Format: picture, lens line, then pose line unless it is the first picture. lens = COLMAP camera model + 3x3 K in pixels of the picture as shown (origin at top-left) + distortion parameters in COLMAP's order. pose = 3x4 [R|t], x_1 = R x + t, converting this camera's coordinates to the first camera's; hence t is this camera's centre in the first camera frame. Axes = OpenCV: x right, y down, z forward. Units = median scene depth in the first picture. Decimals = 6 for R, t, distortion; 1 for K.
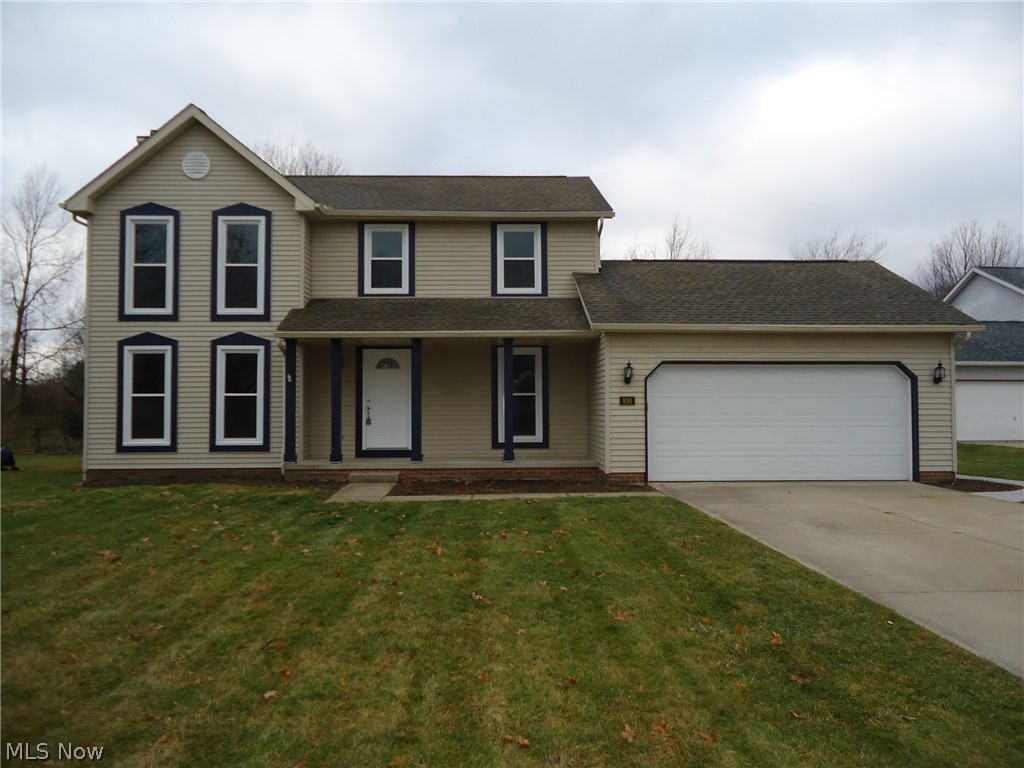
lens RADIAL K [[742.3, 0, 510.8], [0, 742.3, 384.3], [0, 0, 1]] dist [-0.007953, -0.000868]
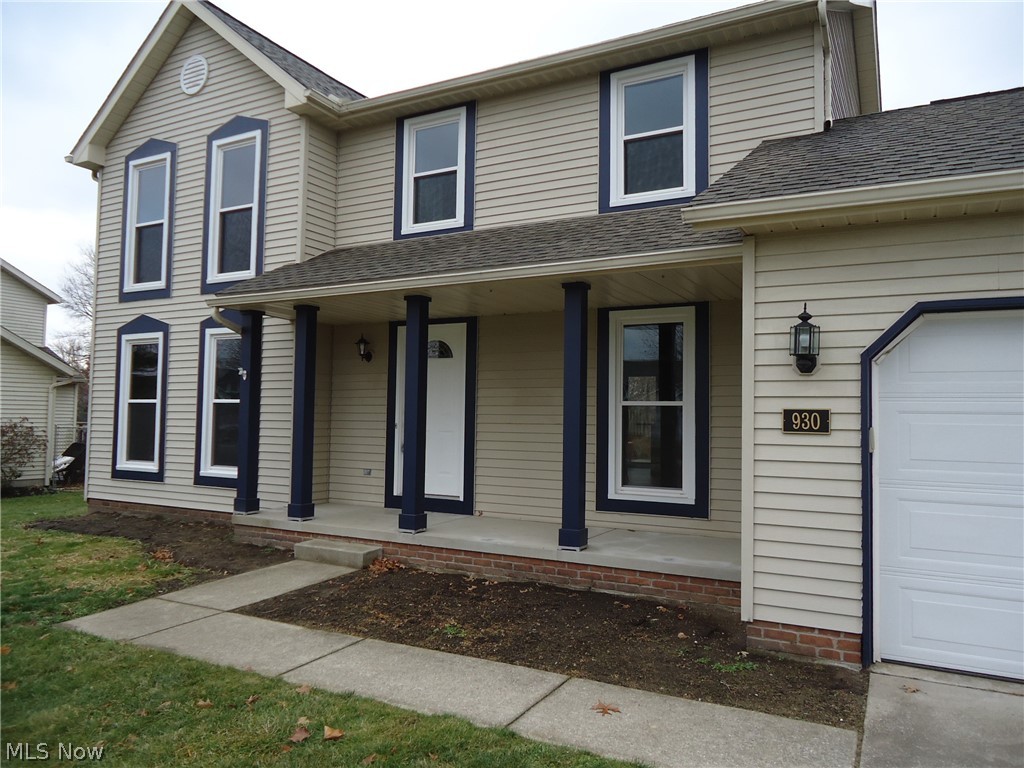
lens RADIAL K [[742.3, 0, 512.0], [0, 742.3, 379.1], [0, 0, 1]] dist [-0.007953, -0.000868]
pose [[0.863144, -0.010525, -0.504848, 0.190725], [-0.001360, 0.999731, -0.023167, 0.009346], [0.504956, 0.020683, 0.862897, 0.553816]]
